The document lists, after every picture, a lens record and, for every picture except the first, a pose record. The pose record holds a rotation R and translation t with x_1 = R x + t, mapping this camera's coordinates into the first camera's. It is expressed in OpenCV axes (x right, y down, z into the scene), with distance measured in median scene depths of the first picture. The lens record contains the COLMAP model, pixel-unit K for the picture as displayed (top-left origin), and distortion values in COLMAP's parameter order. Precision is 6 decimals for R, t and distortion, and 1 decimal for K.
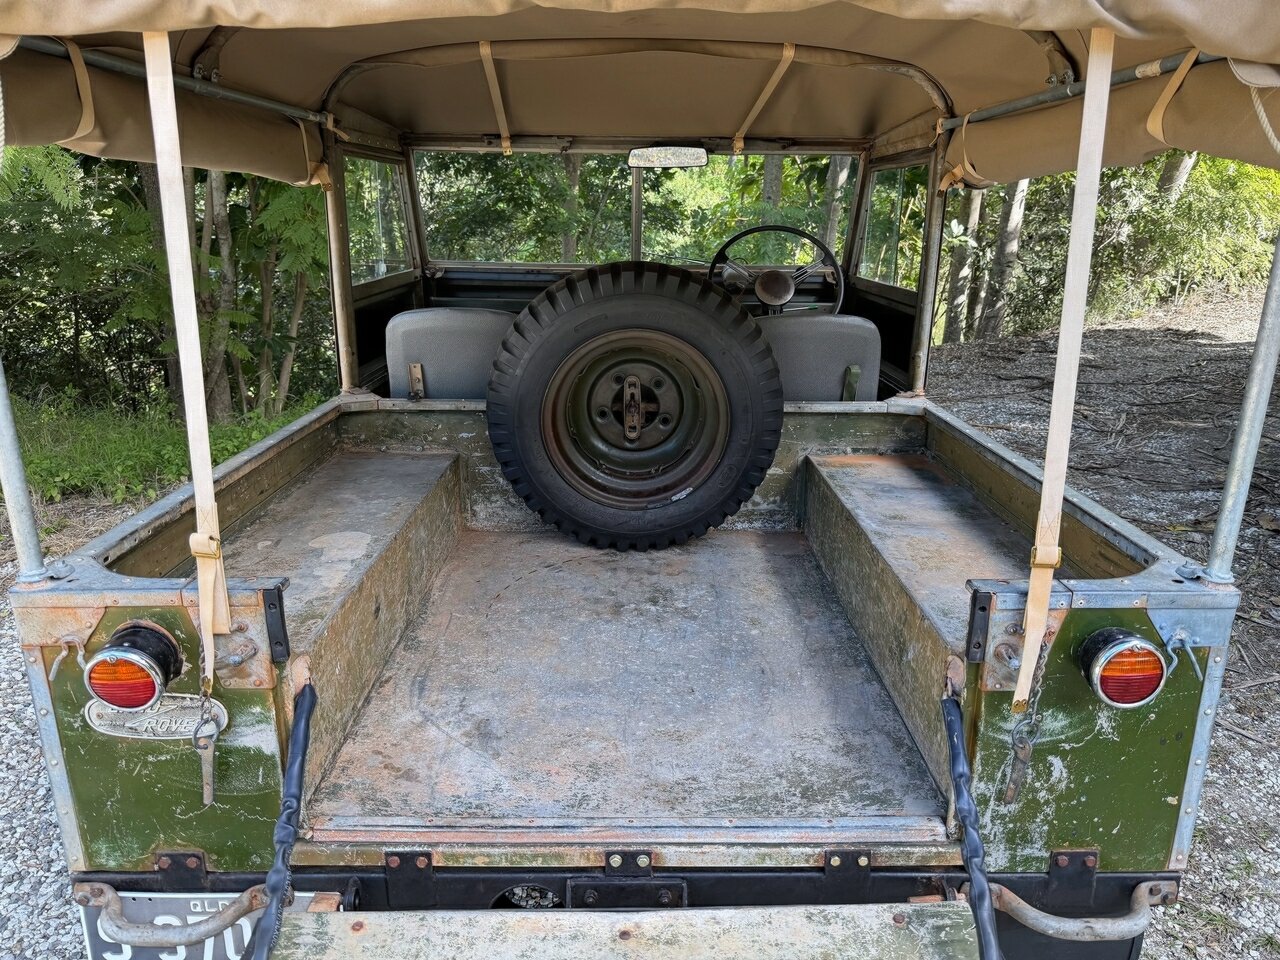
lens RADIAL K [[874.0, 0, 656.9], [0, 874.0, 477.5], [0, 0, 1]] dist [0.100413, -0.154821]
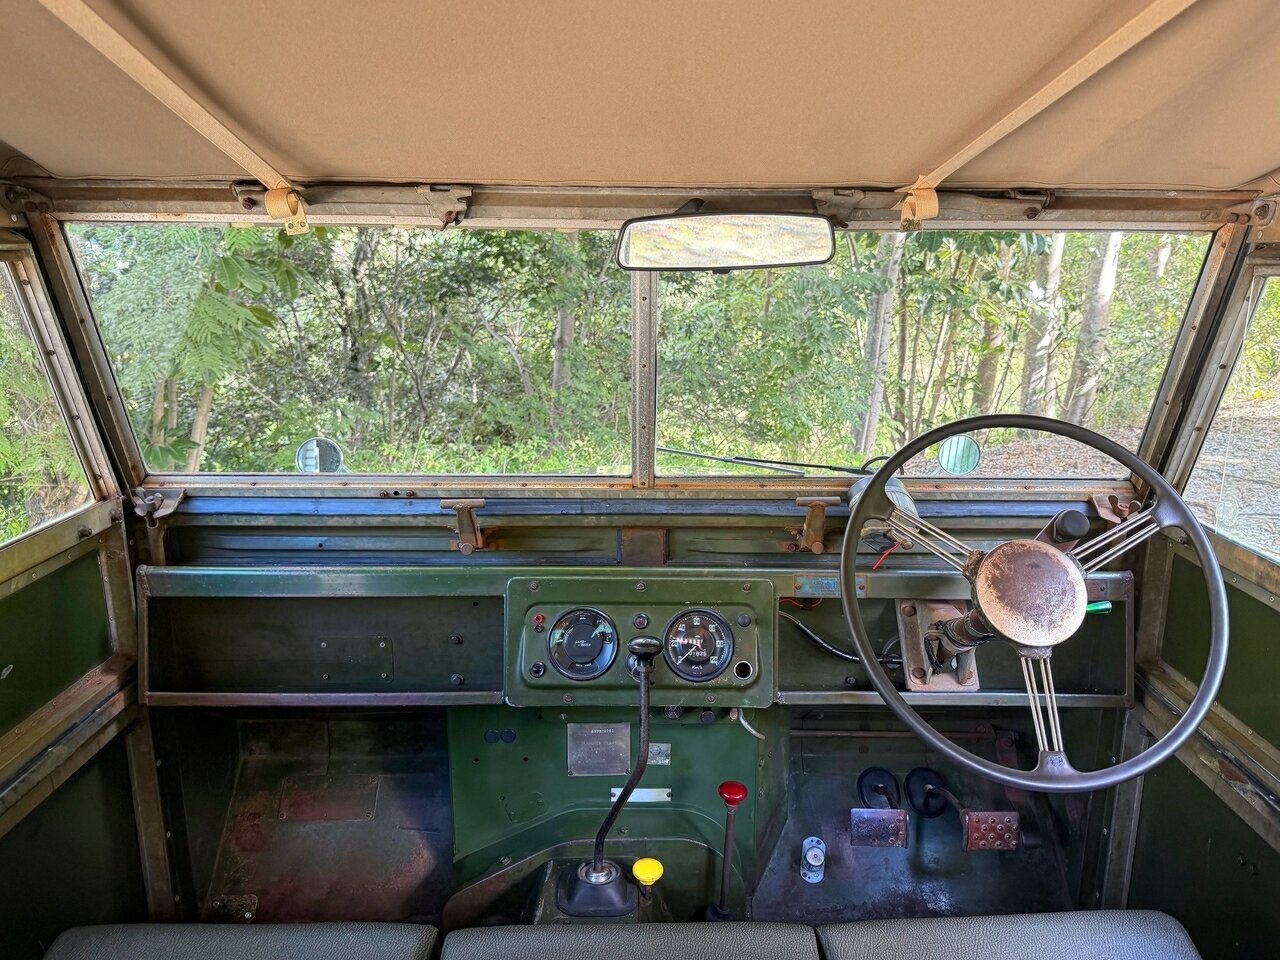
lens RADIAL K [[874.0, 0, 656.9], [0, 874.0, 477.5], [0, 0, 1]] dist [0.100413, -0.154821]
pose [[0.999915, 0.004382, -0.012274, -0.011313], [-0.004928, 0.998982, -0.044831, -0.238826], [0.012065, 0.044888, 0.998919, 0.614512]]
